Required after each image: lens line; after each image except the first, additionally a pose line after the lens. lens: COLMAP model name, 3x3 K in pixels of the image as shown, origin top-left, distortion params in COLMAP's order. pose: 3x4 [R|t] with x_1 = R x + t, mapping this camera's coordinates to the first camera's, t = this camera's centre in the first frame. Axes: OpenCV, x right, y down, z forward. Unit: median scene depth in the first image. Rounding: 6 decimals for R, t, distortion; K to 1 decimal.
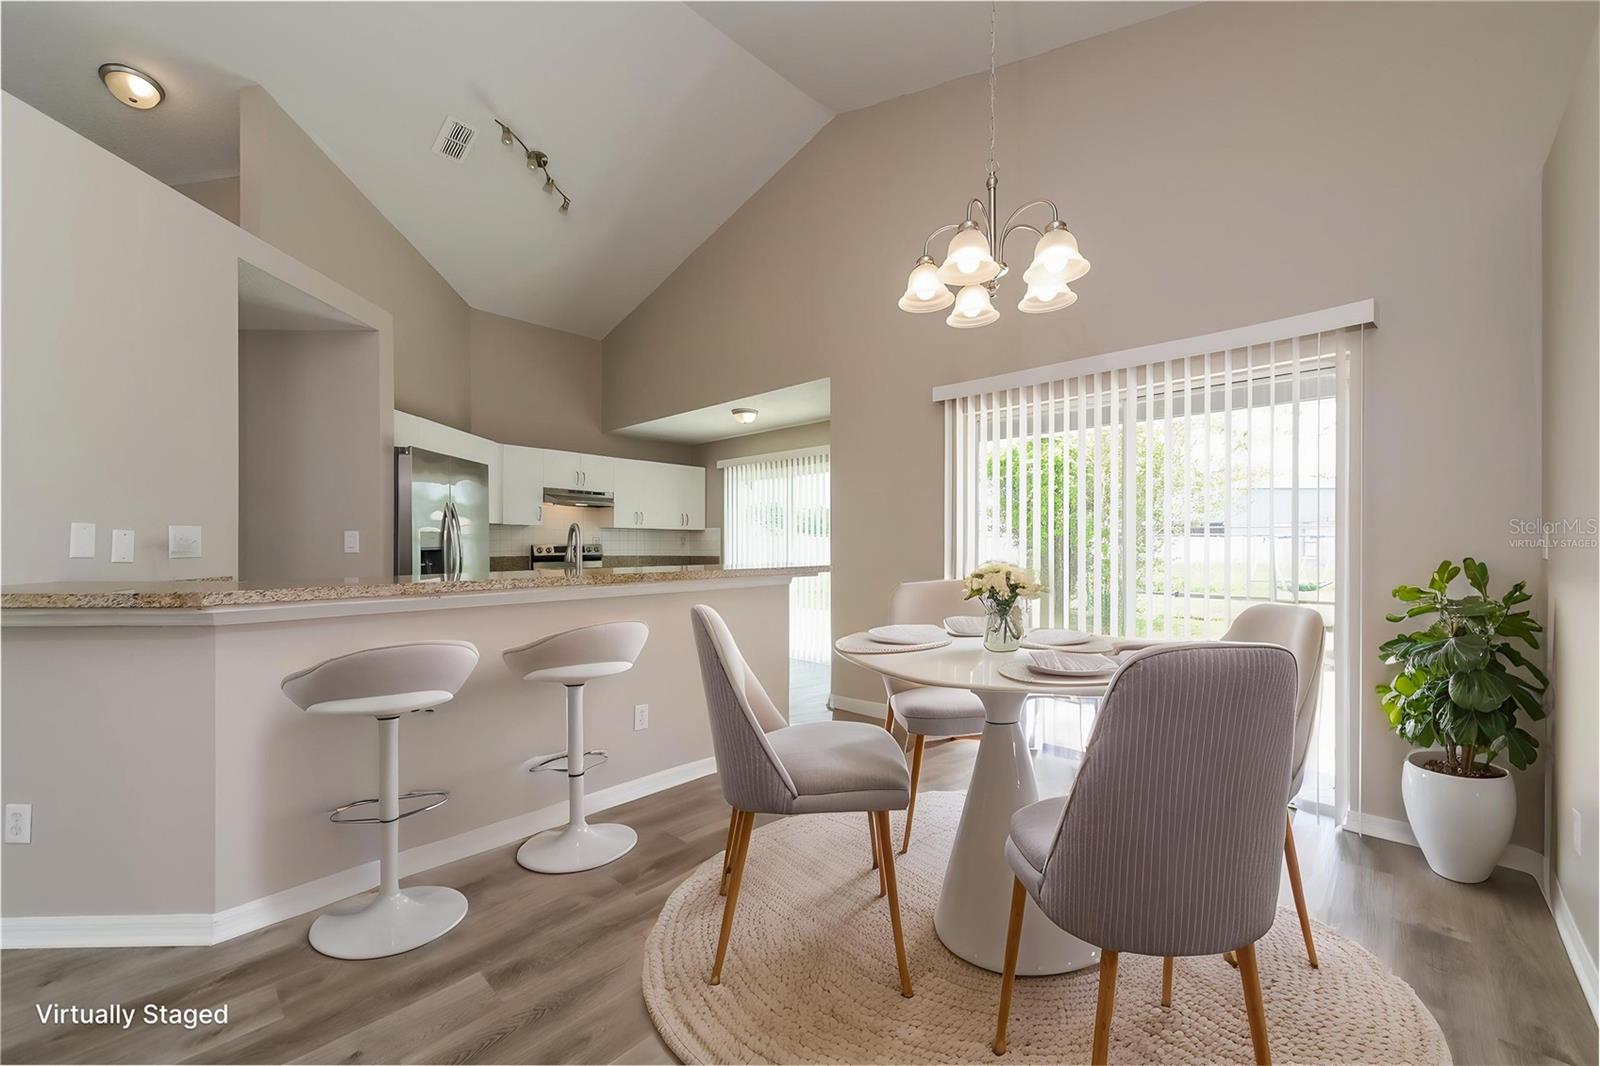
lens RADIAL K [[612.5, 0, 794.3], [0, 612.5, 540.1], [0, 0, 1]] dist [0.014695, -0.000002]
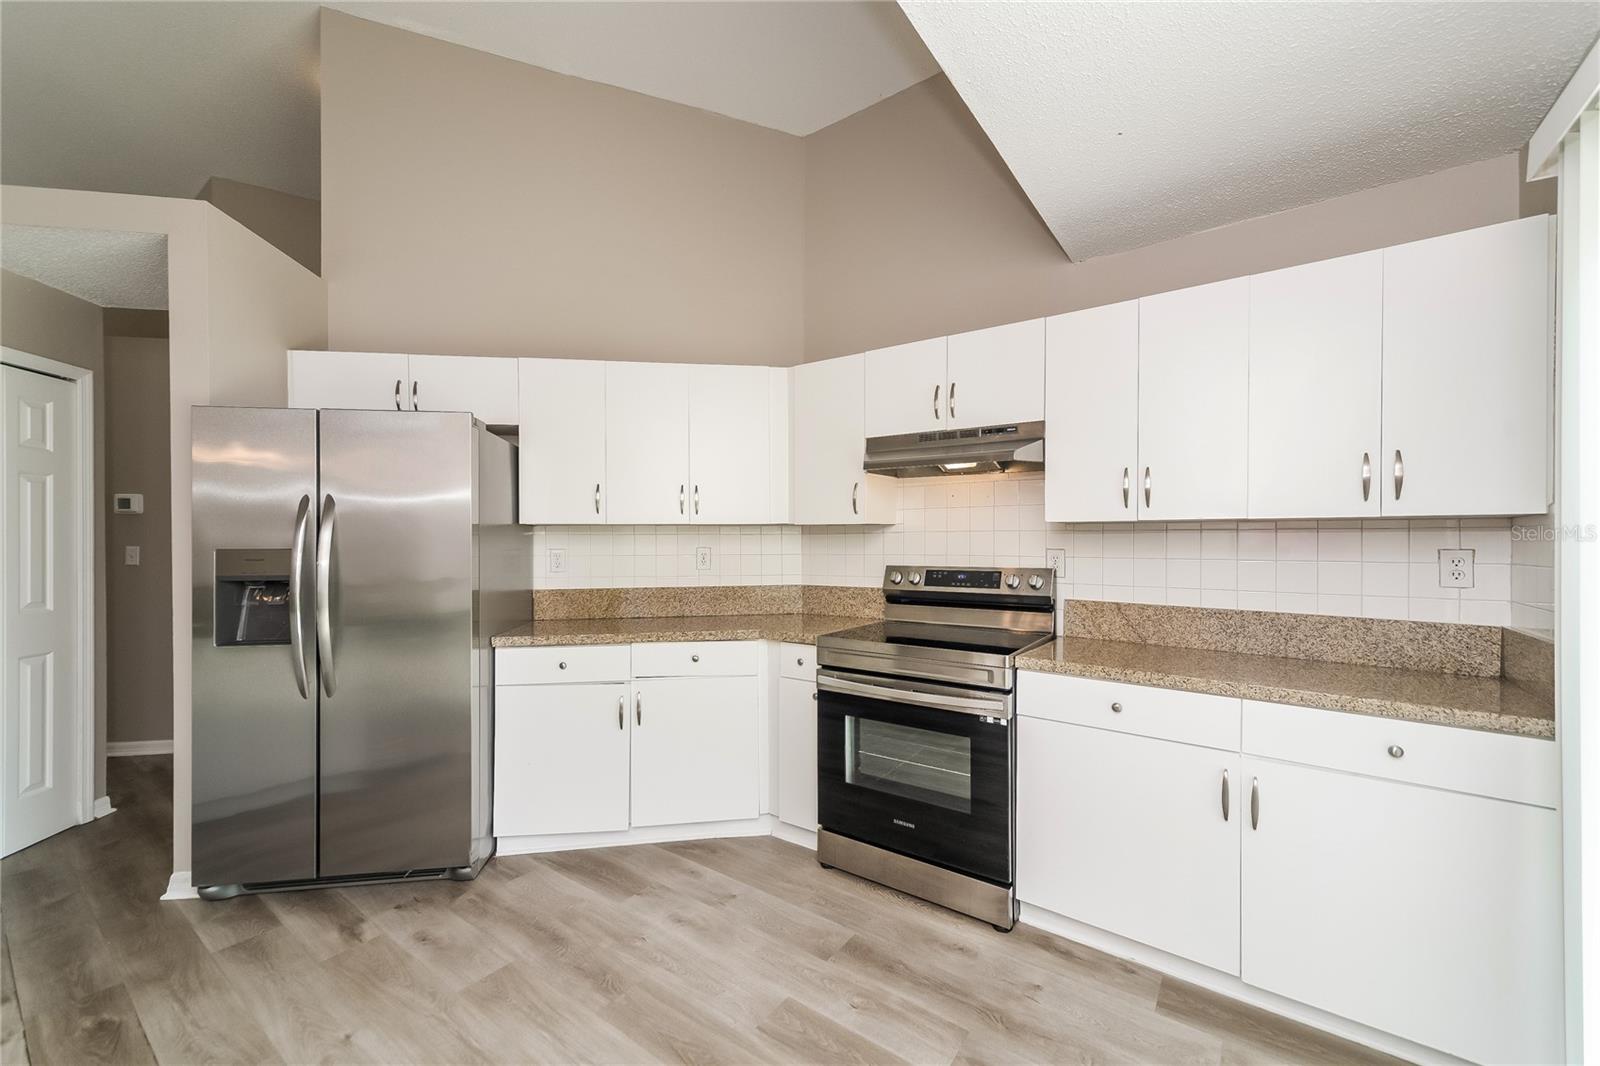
lens RADIAL K [[626.0, 0, 797.9], [0, 626.0, 540.4], [0, 0, 1]] dist [0.009601, -0.000220]
pose [[0.132118, -0.010522, -0.991178, 0.035971], [0.002779, 0.999944, -0.010244, -0.006735], [0.991230, -0.001401, 0.132140, 0.871582]]
